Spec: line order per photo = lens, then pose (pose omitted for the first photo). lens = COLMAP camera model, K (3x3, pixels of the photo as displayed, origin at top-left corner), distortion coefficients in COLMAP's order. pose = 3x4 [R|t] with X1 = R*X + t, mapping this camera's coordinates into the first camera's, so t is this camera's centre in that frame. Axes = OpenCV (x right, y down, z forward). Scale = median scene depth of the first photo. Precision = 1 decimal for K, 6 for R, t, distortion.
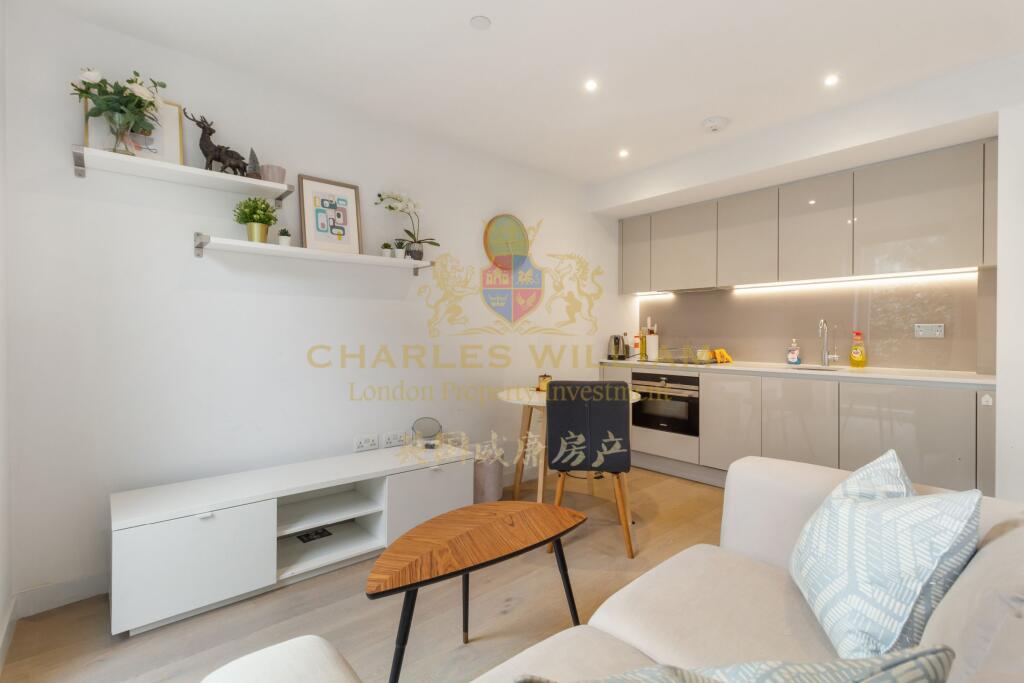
lens RADIAL K [[474.1, 0, 517.8], [0, 474.1, 336.4], [0, 0, 1]] dist [-0.000107, 0.000045]
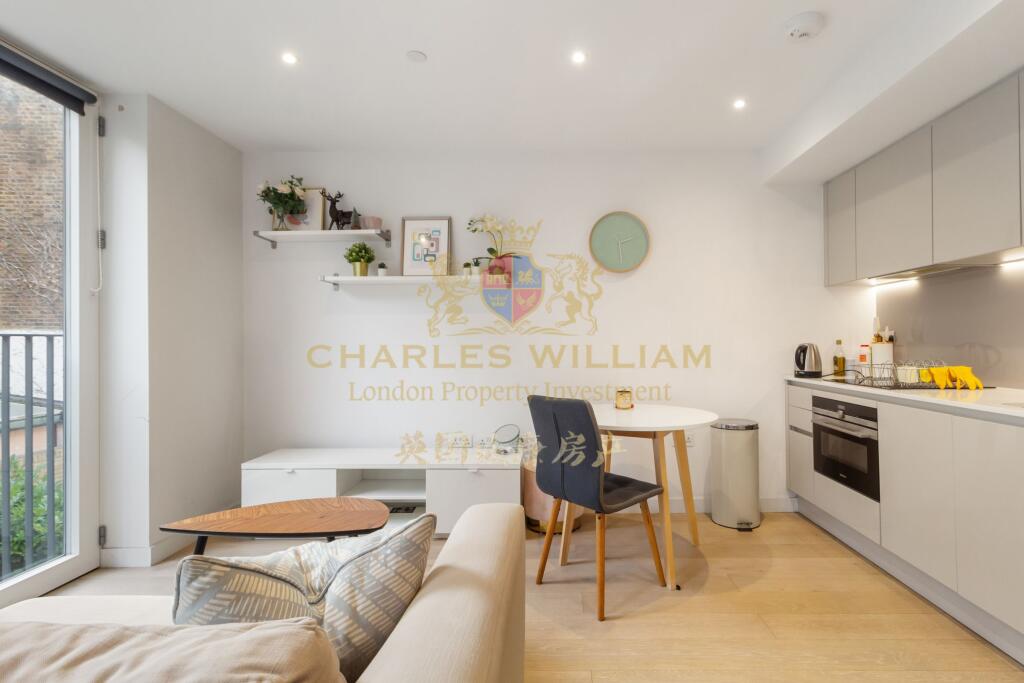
lens RADIAL K [[494.6, 0, 546.6], [0, 494.6, 340.2], [0, 0, 1]] dist [0.002205, 0.000164]
pose [[0.746302, -0.011165, -0.665514, 0.617527], [0.003048, 0.999906, -0.013357, 0.001239], [0.665600, 0.007940, 0.746266, 0.251089]]
